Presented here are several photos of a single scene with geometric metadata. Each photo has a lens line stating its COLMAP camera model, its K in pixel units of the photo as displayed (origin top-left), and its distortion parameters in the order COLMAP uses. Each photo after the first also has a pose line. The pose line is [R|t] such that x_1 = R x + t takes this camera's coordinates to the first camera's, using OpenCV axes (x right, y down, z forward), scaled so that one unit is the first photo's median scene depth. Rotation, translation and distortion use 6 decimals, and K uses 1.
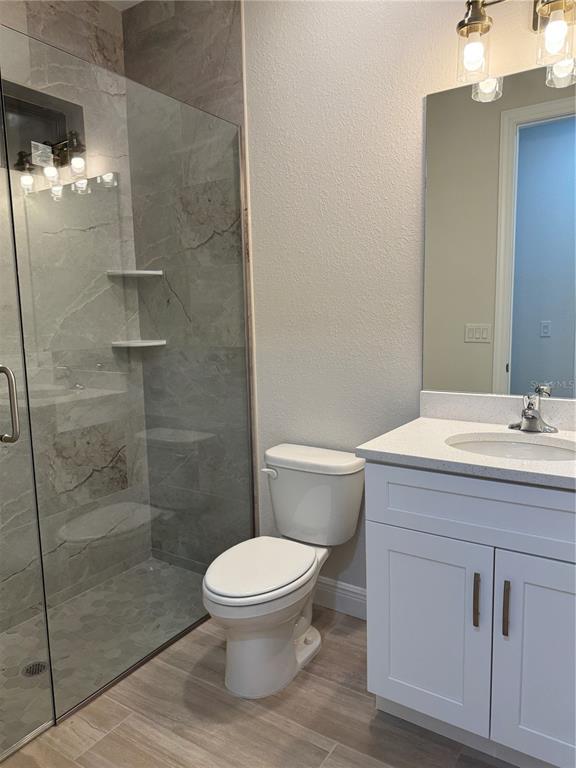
lens RADIAL K [[542.6, 0, 291.7], [0, 542.6, 385.2], [0, 0, 1]] dist [0.051400, -0.057946]
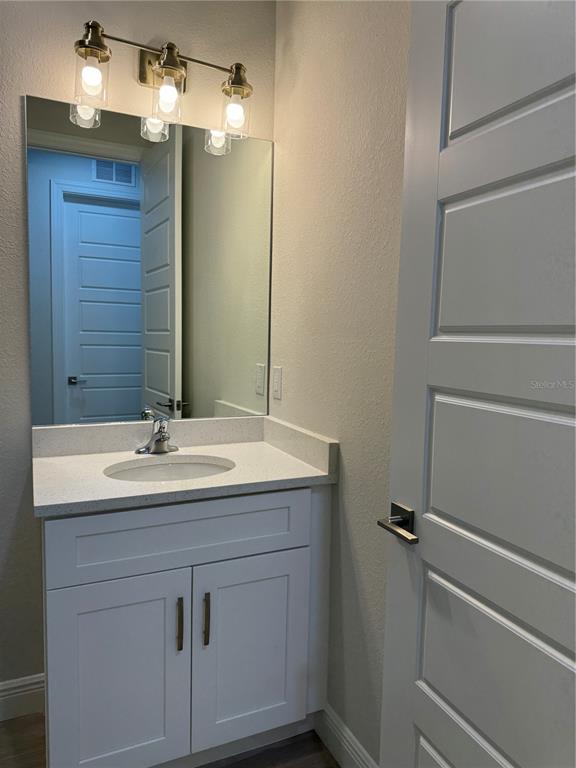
lens RADIAL K [[542.6, 0, 289.4], [0, 542.6, 383.7], [0, 0, 1]] dist [0.051400, -0.057946]
pose [[0.534543, -0.043762, 0.844008, -0.323831], [0.086701, 0.996229, -0.003256, -0.025433], [-0.840683, 0.074917, 0.536321, 0.212814]]
